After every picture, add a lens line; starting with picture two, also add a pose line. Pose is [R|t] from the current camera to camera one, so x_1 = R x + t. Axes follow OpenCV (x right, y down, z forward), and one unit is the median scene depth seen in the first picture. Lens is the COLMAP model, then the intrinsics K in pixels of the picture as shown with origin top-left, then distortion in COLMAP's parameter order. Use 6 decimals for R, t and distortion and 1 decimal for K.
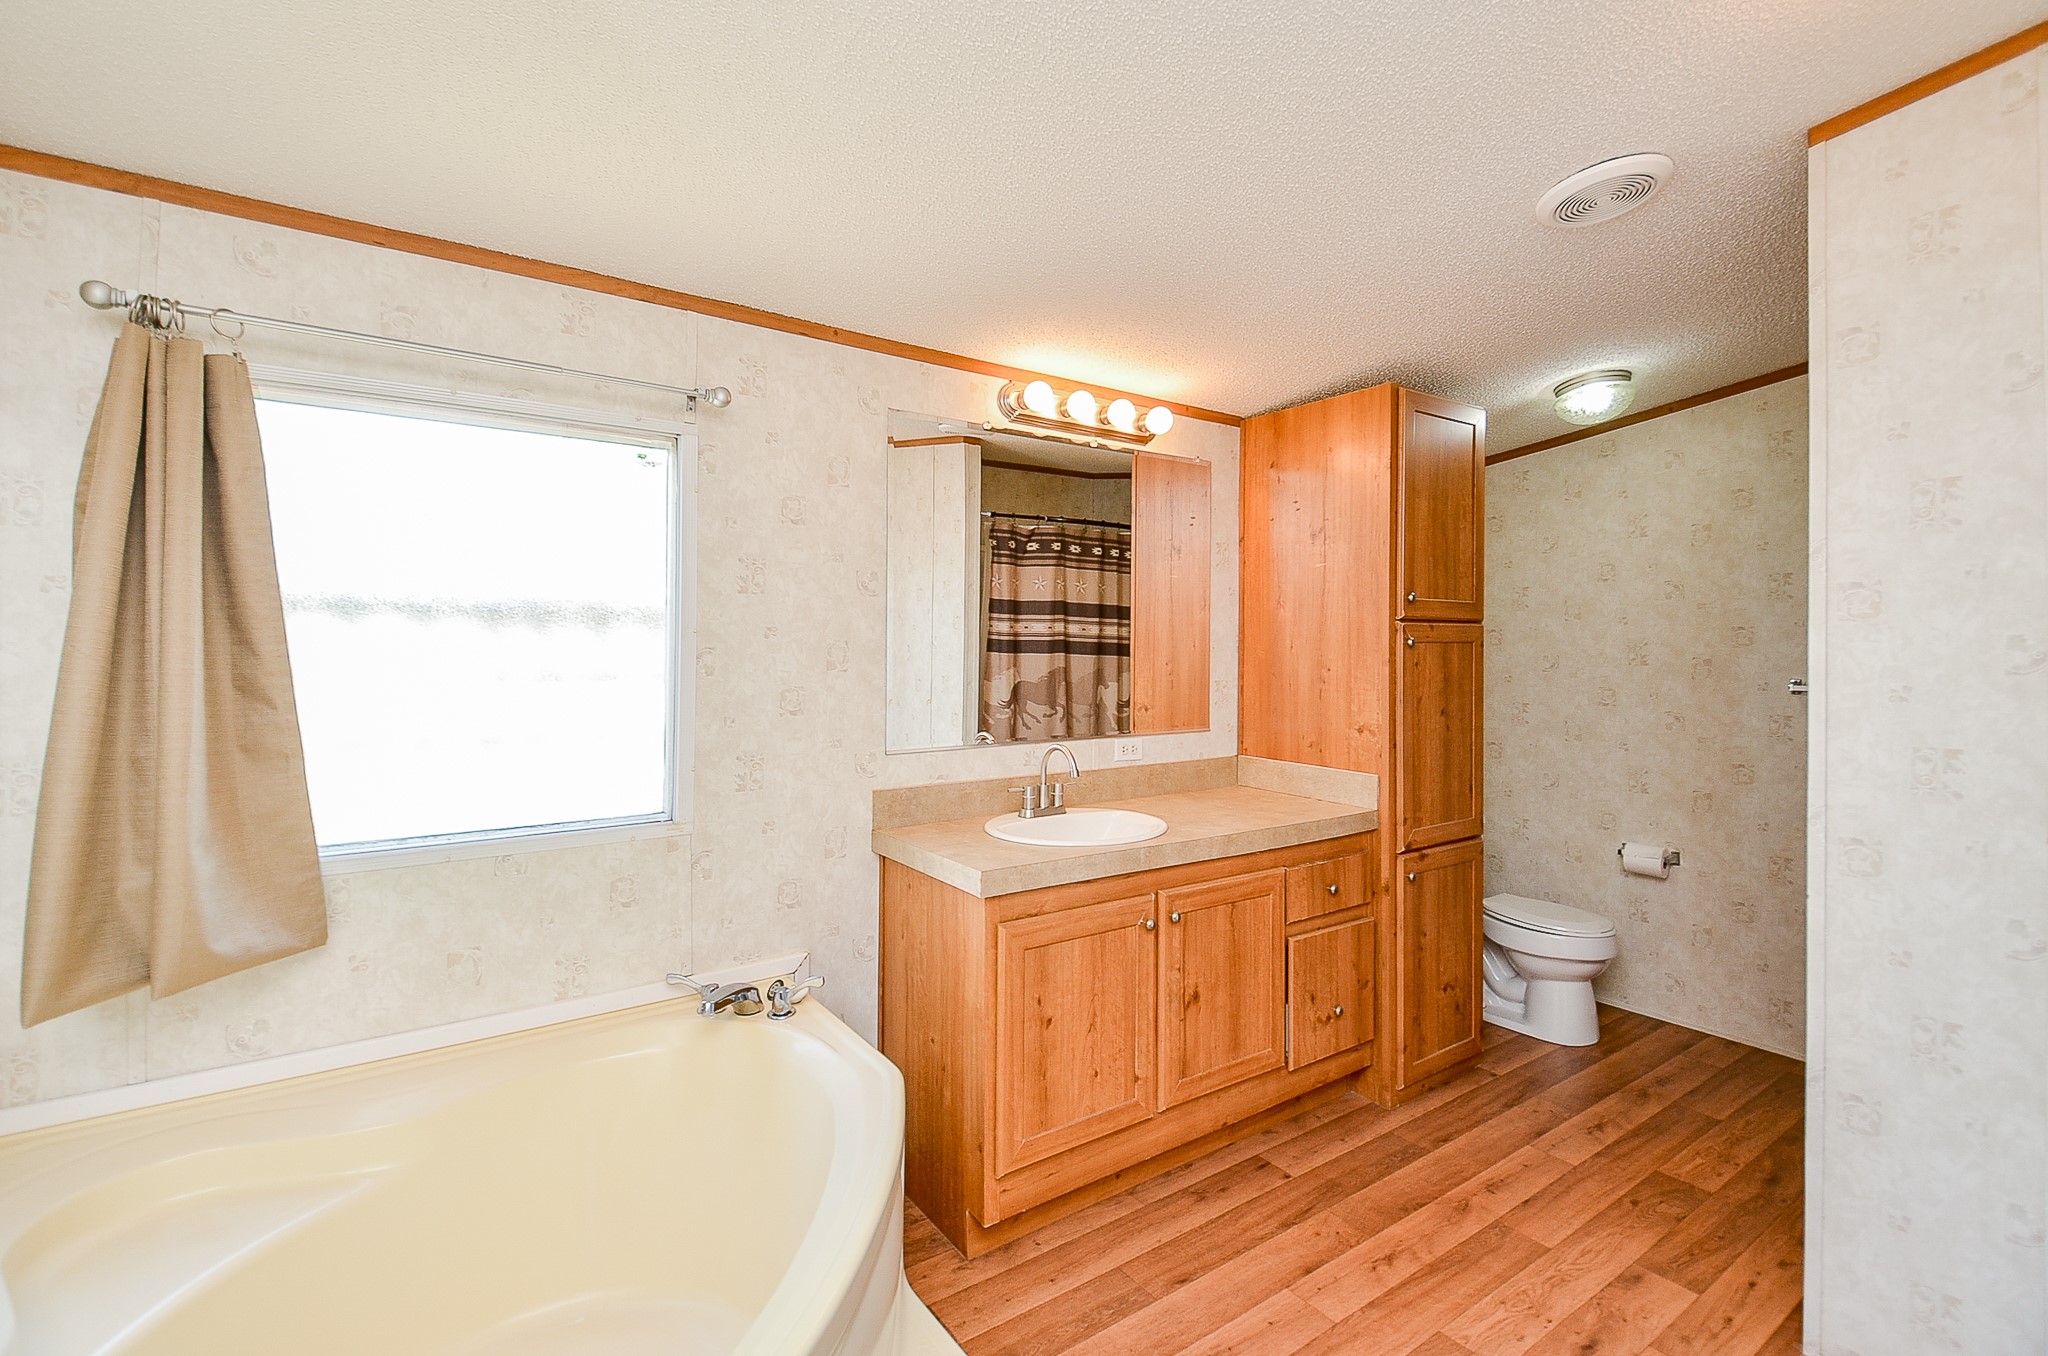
lens RADIAL K [[908.2, 0, 1028.0], [0, 908.2, 641.3], [0, 0, 1]] dist [0.025312, -0.018532]
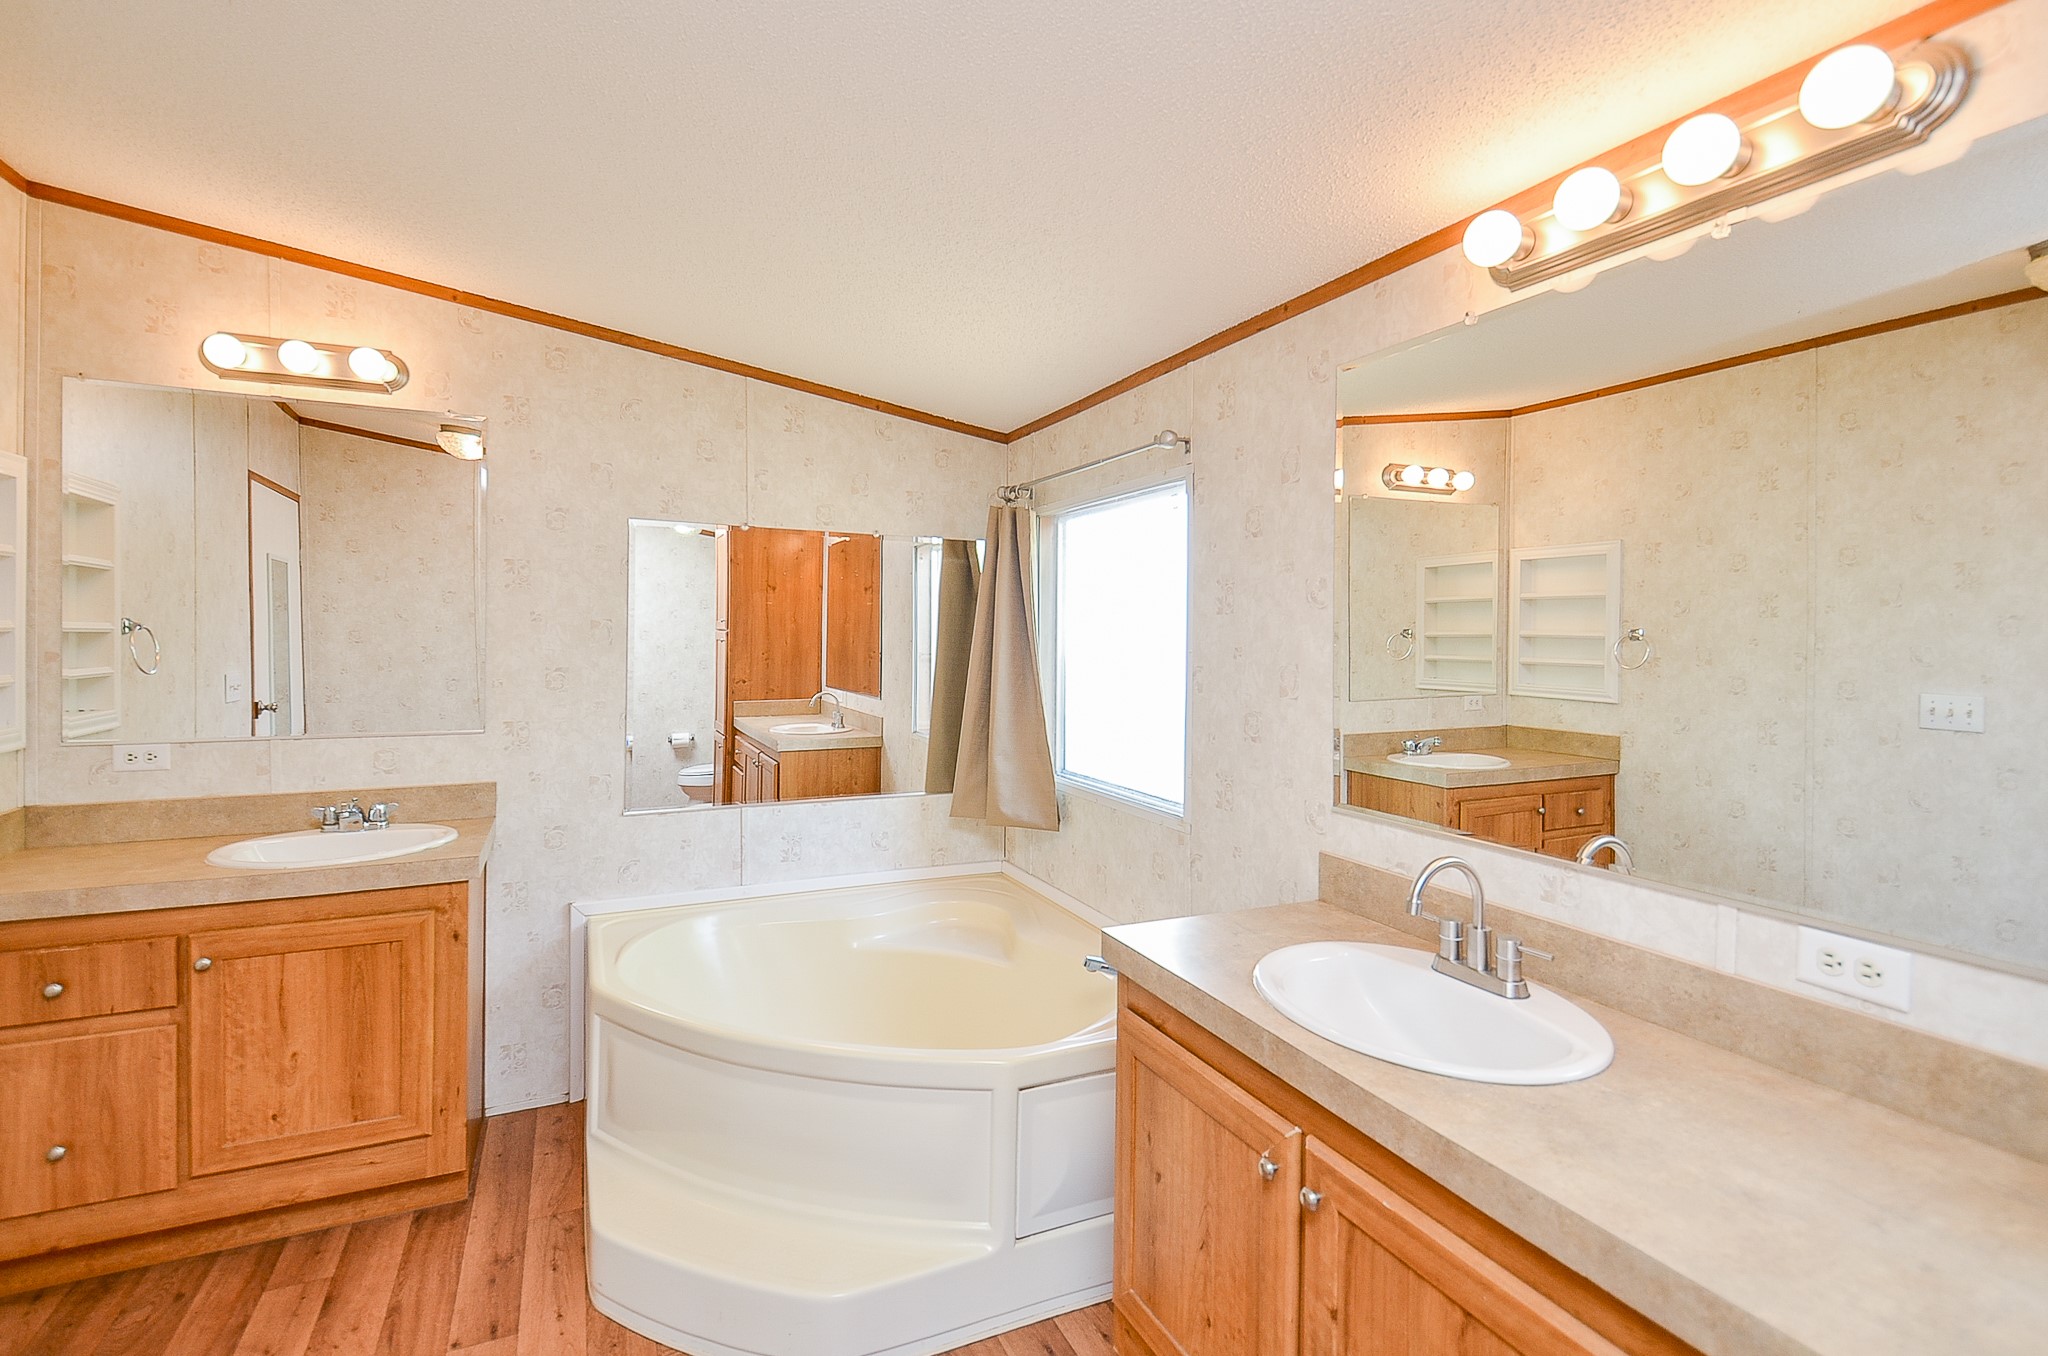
lens RADIAL K [[927.0, 0, 981.9], [0, 927.0, 634.8], [0, 0, 1]] dist [0.003252, -0.007080]
pose [[-0.216530, -0.002825, -0.976272, 0.773103], [0.002215, 0.999992, -0.003385, -0.027365], [0.976273, -0.002895, -0.216522, 0.984351]]
